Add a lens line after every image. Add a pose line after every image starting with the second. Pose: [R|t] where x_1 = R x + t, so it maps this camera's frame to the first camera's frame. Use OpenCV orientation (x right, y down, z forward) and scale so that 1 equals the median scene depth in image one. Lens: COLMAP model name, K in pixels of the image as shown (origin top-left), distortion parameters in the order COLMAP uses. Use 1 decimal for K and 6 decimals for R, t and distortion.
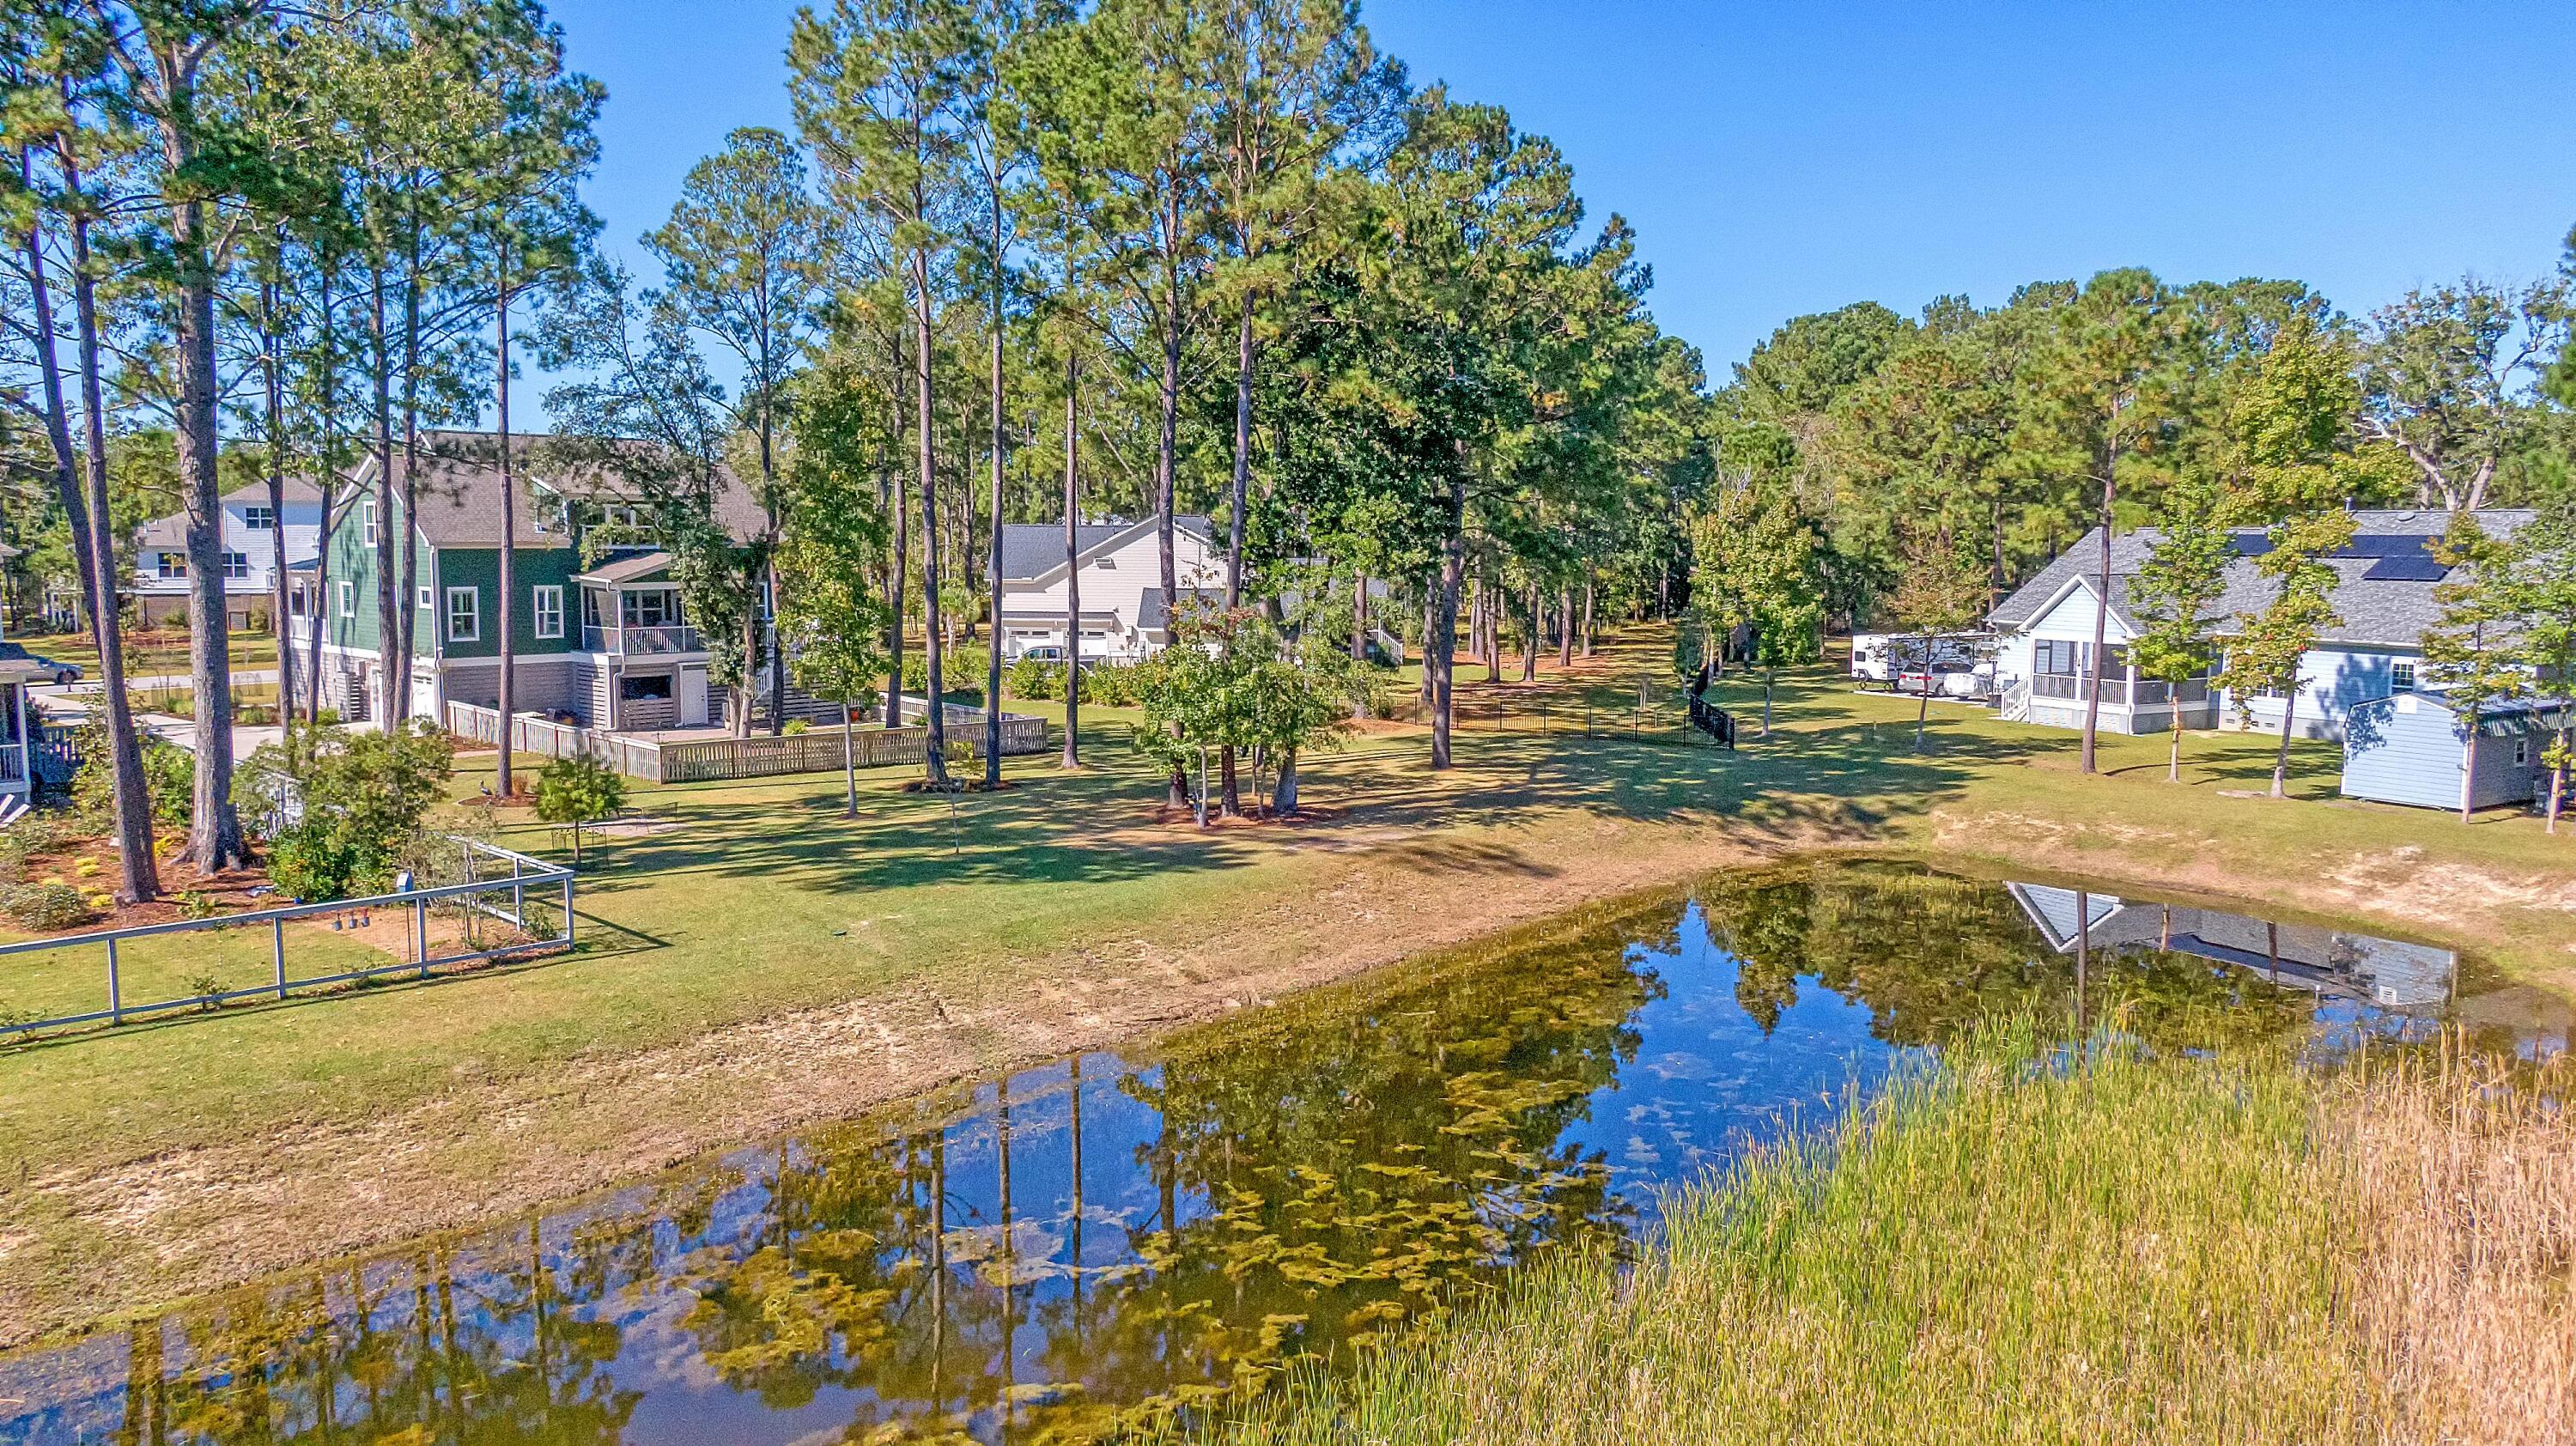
lens RADIAL K [[1815.4, 0, 1287.9], [0, 1815.4, 661.5], [0, 0, 1]] dist [0.093324, -0.158938]
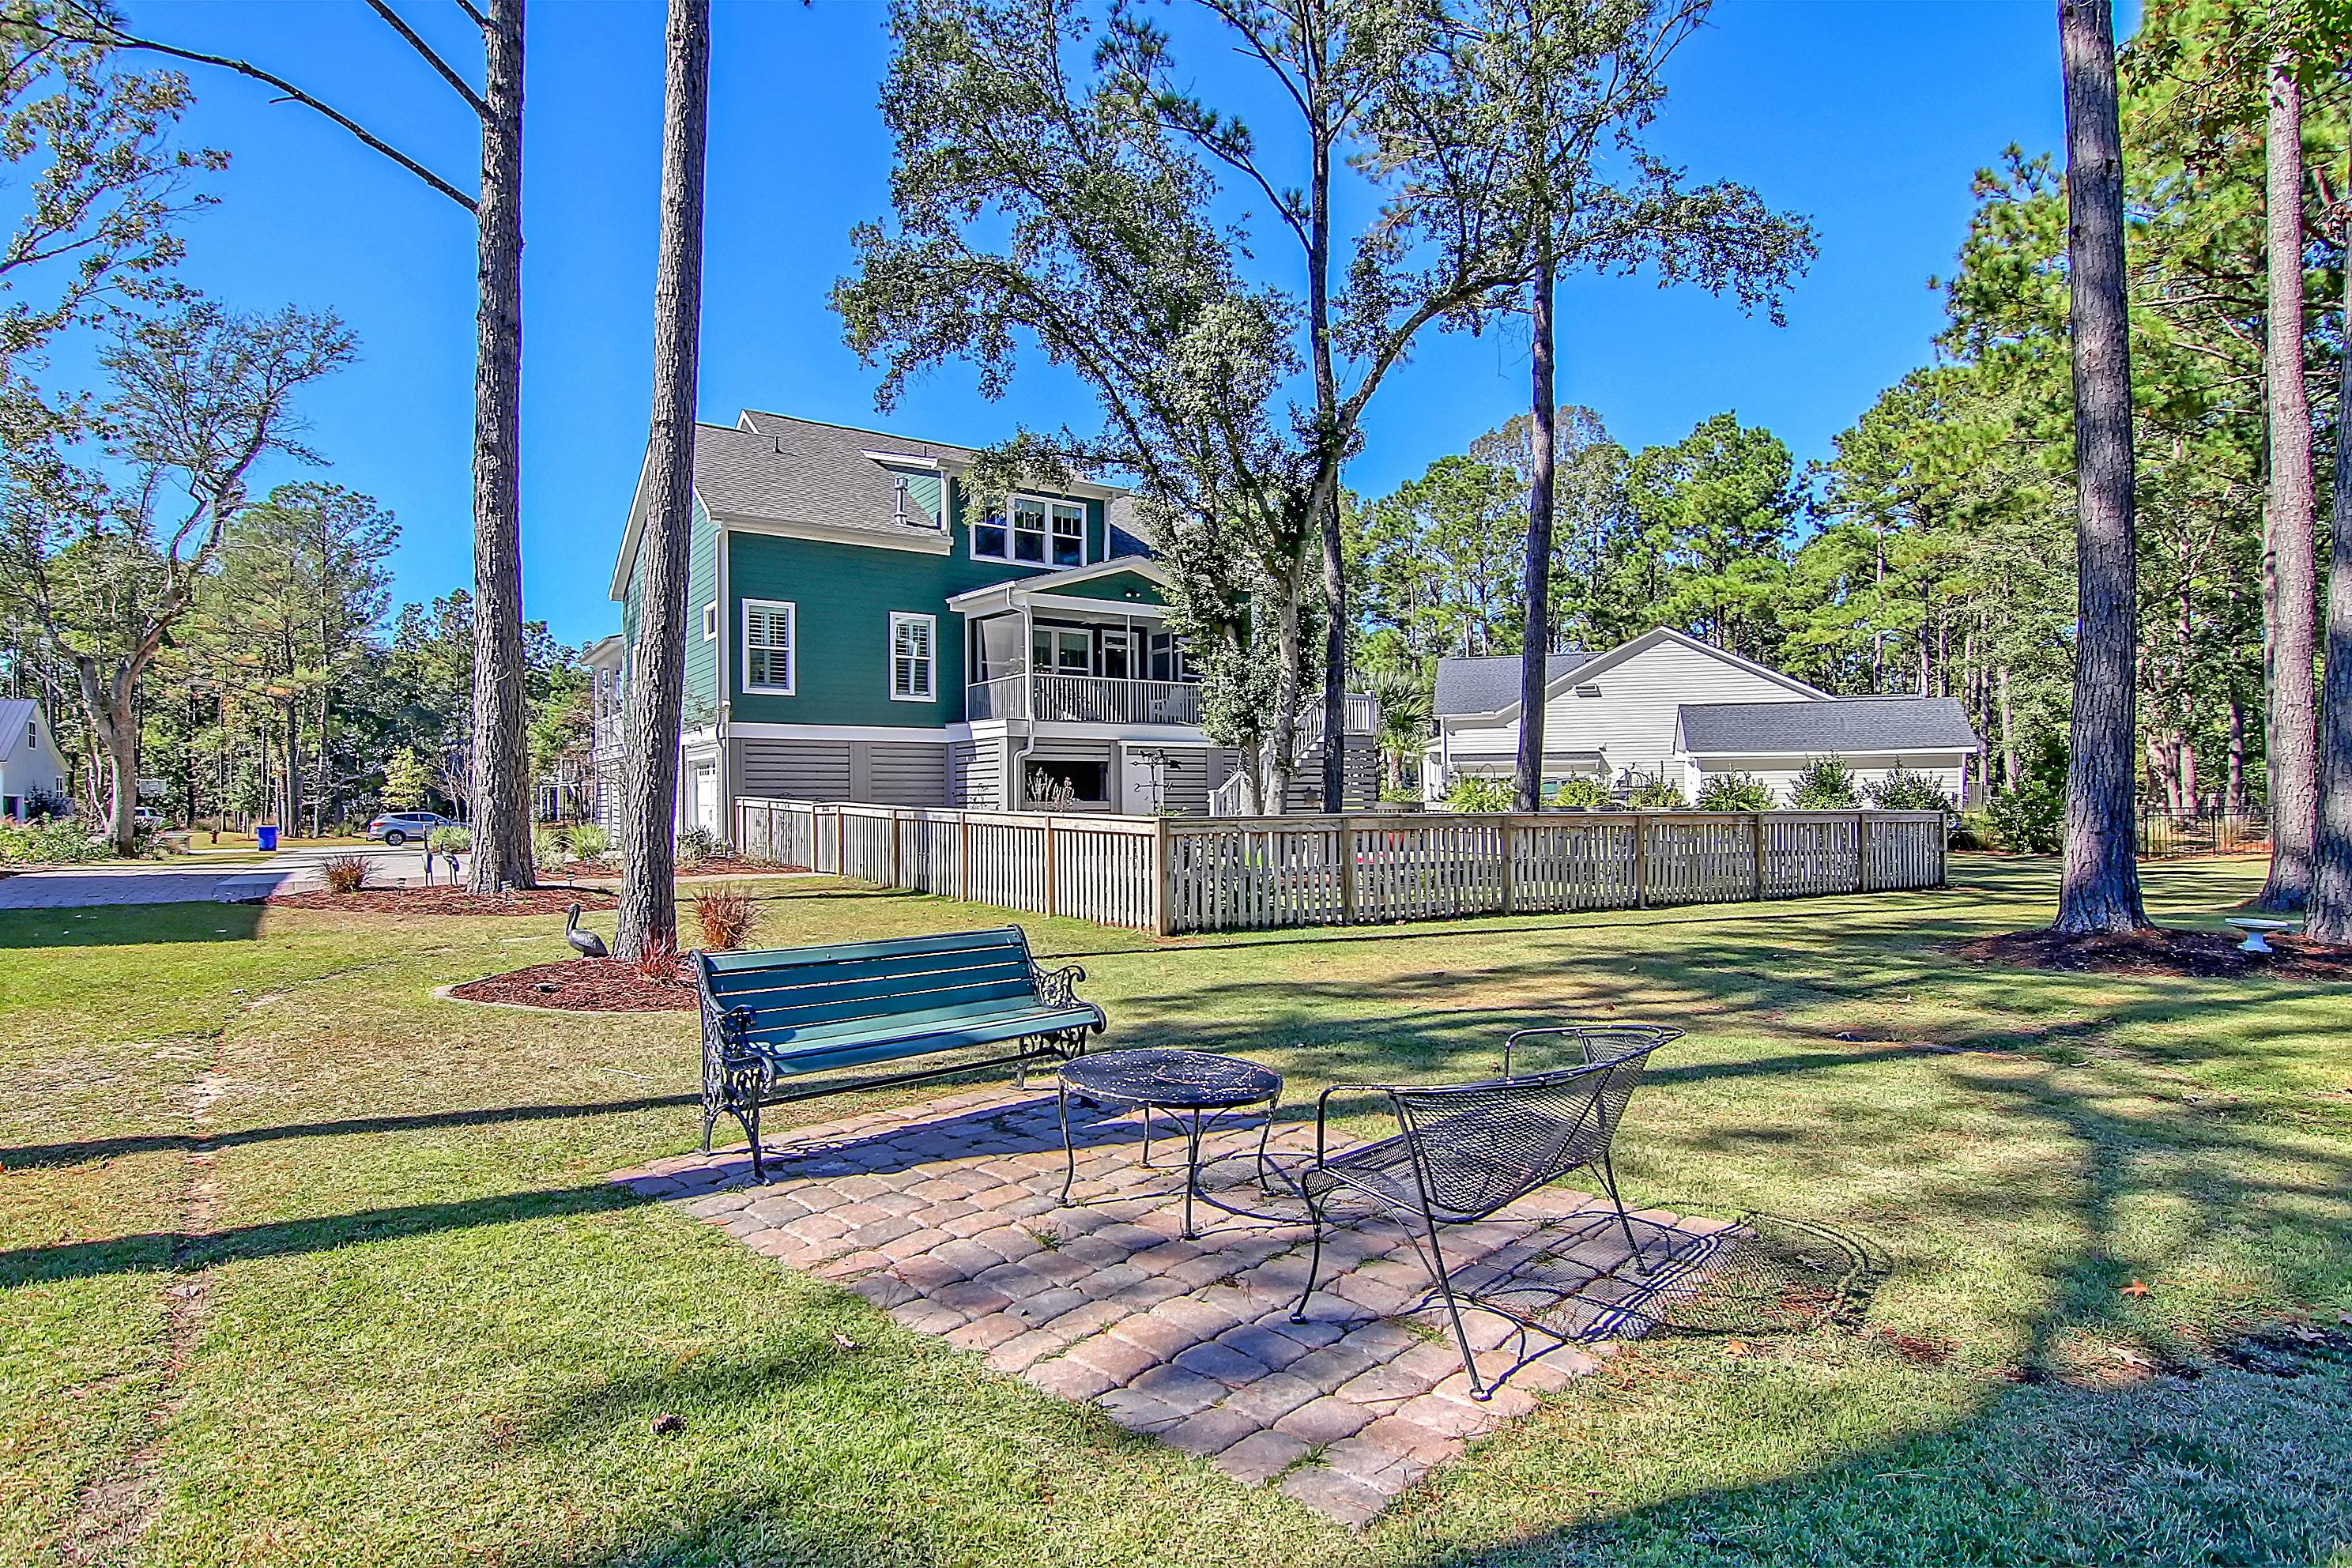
lens RADIAL K [[1212.7, 0, 1170.1], [0, 1212.7, 758.8], [0, 0, 1]] dist [0.002057, -0.013747]
pose [[0.978433, -0.017118, -0.205854, -0.266574], [-0.004785, 0.994415, -0.105435, 0.050813], [0.206510, 0.104146, 0.972886, 0.706945]]
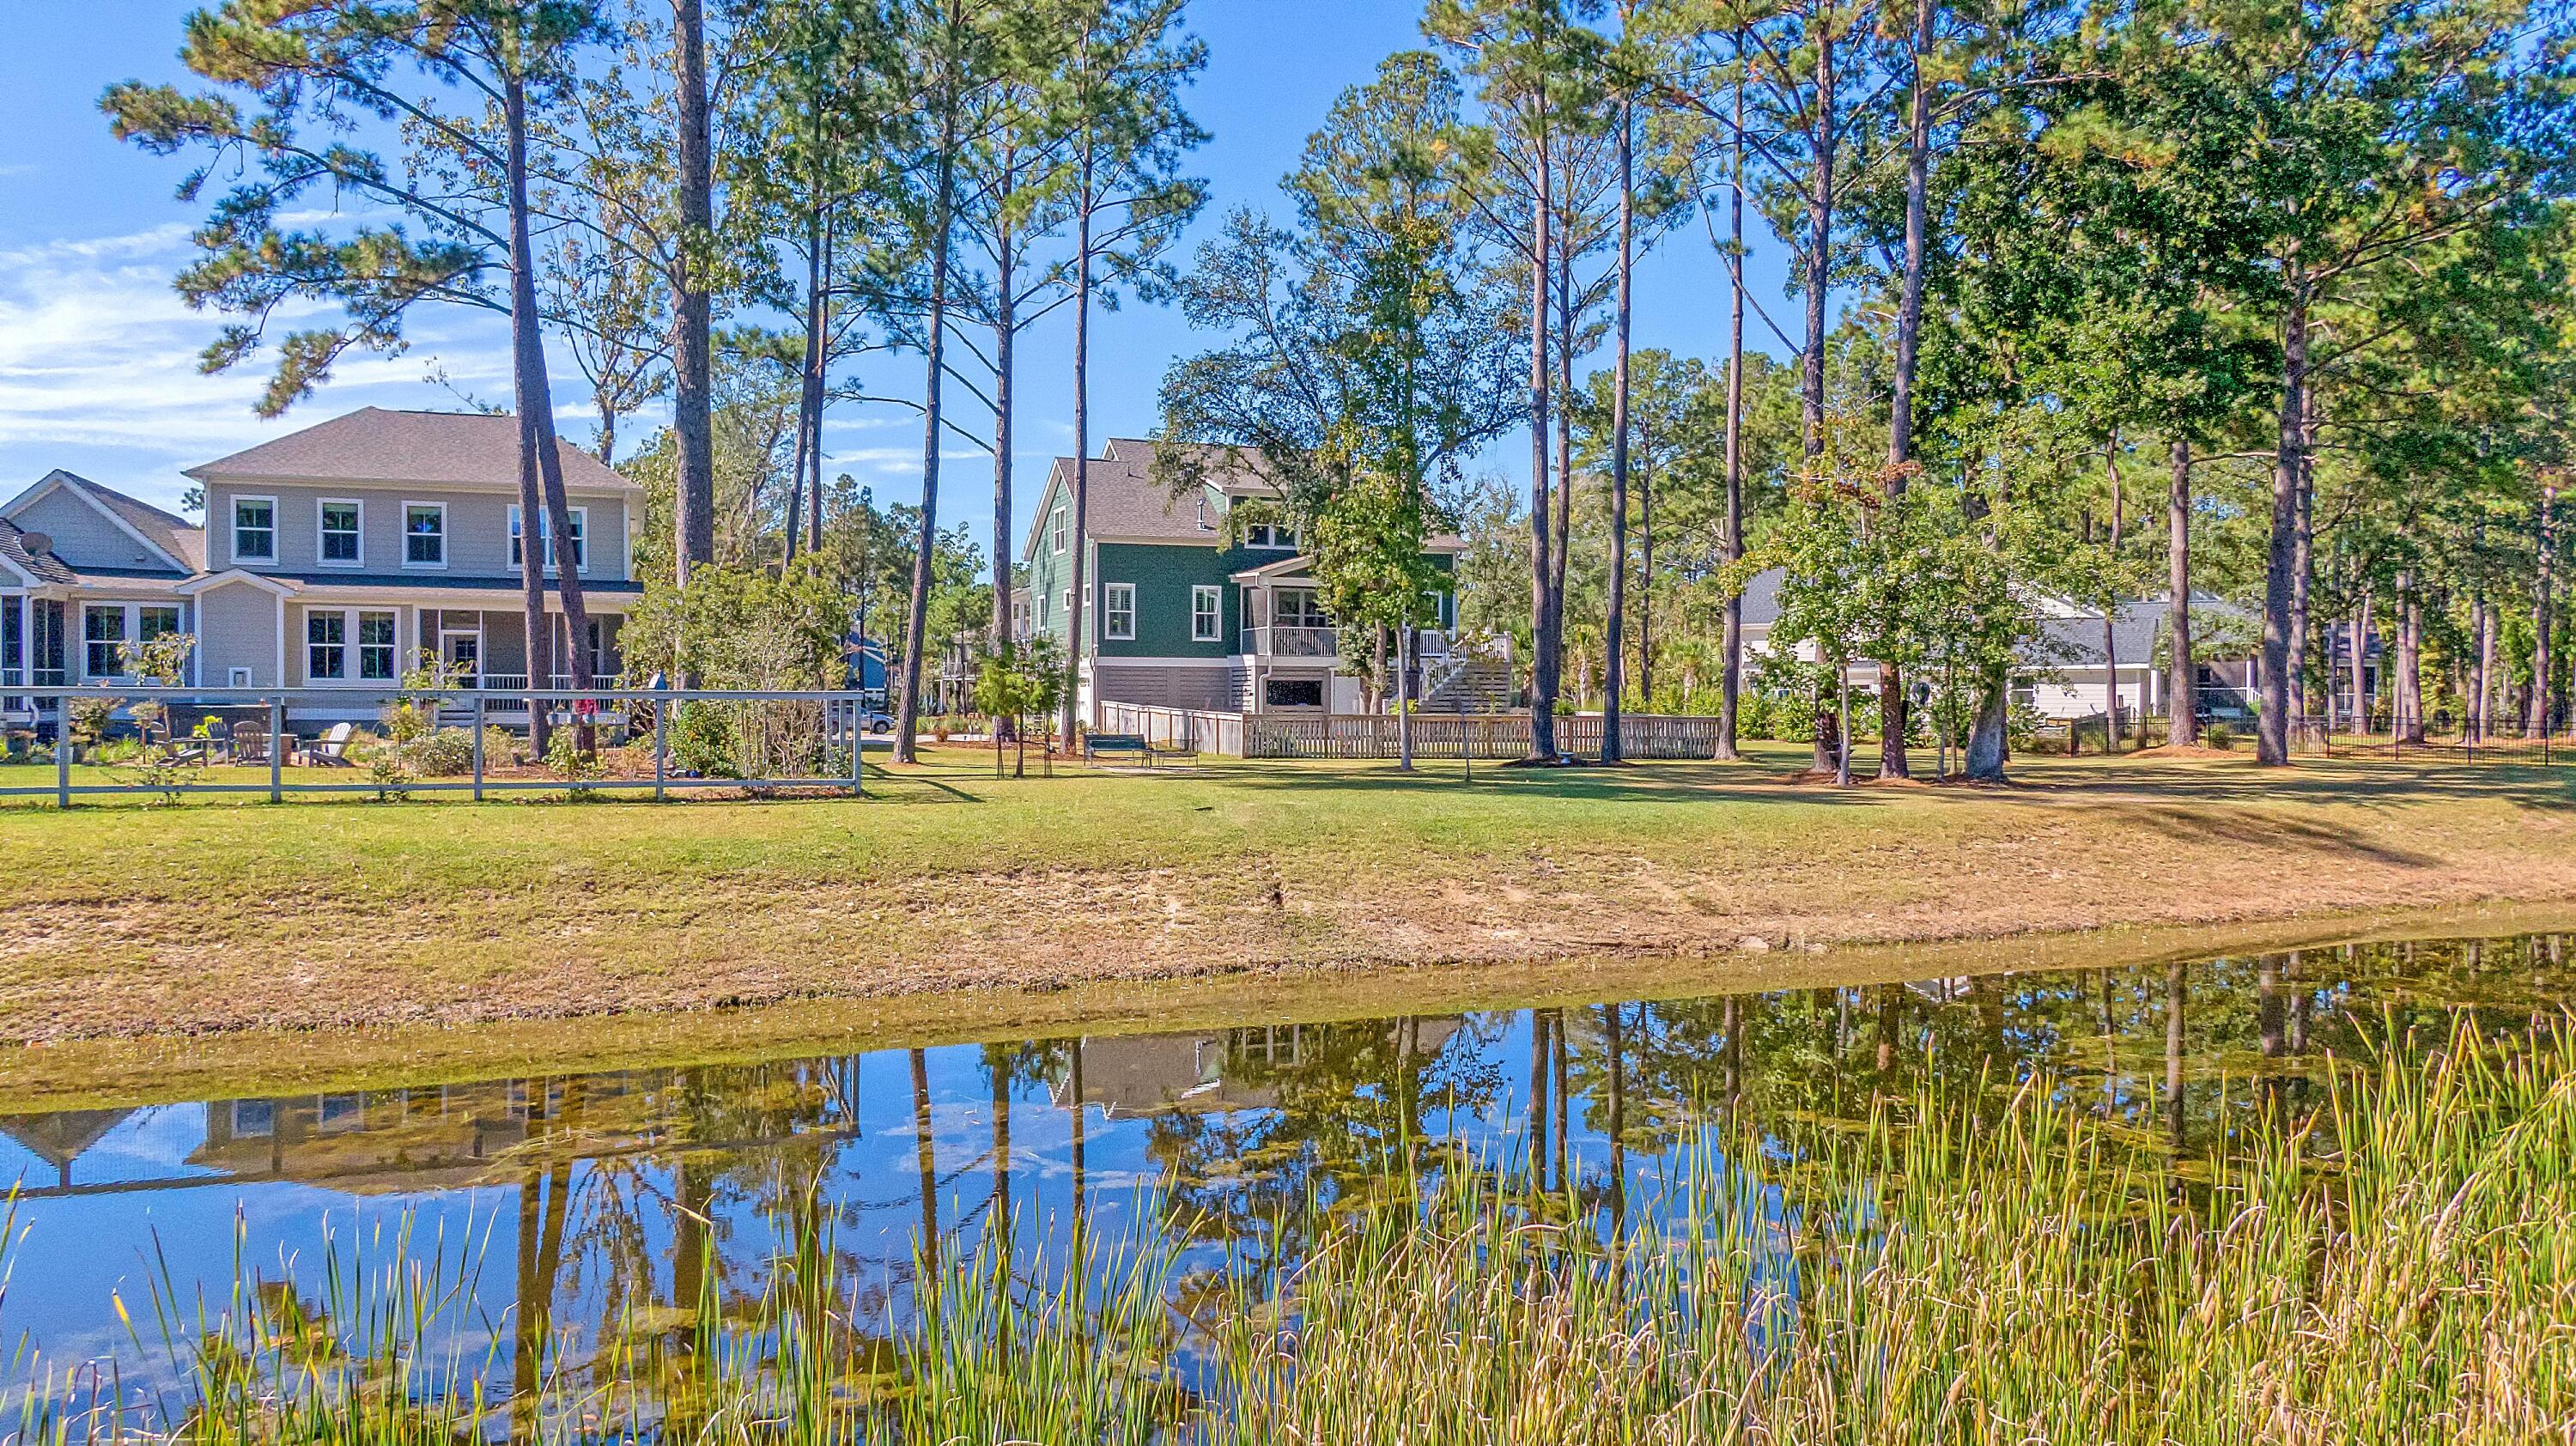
lens RADIAL K [[1851.6, 0, 1289.9], [0, 1851.6, 686.5], [0, 0, 1]] dist [0.027117, -0.043328]
pose [[0.895597, -0.001312, -0.444864, 0.060044], [-0.033780, 0.996908, -0.070947, 0.083245], [0.443581, 0.078567, 0.892784, 0.198652]]
